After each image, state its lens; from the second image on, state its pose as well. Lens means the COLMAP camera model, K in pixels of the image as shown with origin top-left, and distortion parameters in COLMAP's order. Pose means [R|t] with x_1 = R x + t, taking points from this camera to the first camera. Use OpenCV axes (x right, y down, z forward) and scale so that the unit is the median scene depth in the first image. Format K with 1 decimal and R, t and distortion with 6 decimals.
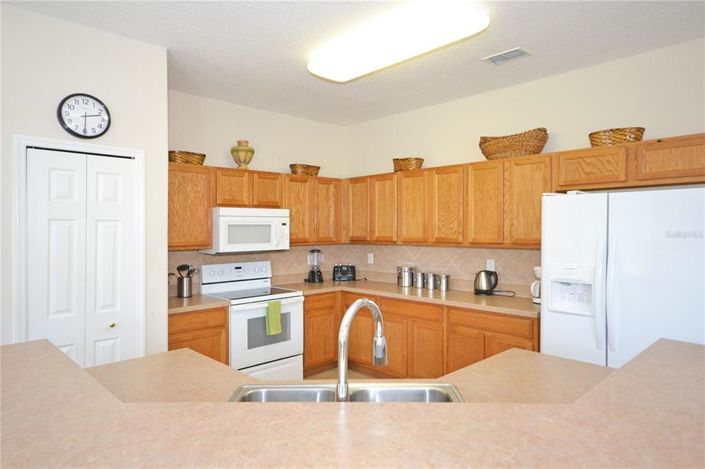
lens RADIAL K [[440.4, 0, 352.5], [0, 440.4, 234.5], [0, 0, 1]] dist [0.000776, 0.000041]
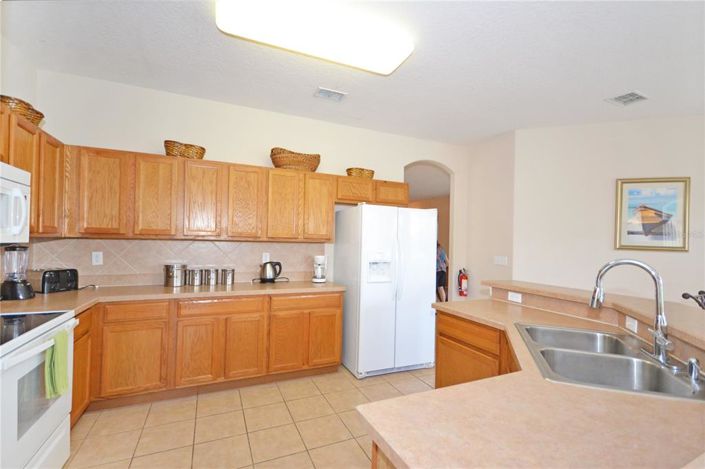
lens RADIAL K [[332.4, 0, 354.8], [0, 332.4, 241.1], [0, 0, 1]] dist [-0.000980, -0.000193]
pose [[0.331816, 0.011570, 0.943273, -0.429761], [-0.009763, 0.999913, -0.008831, 0.030471], [-0.943294, -0.006279, 0.331900, 0.469079]]
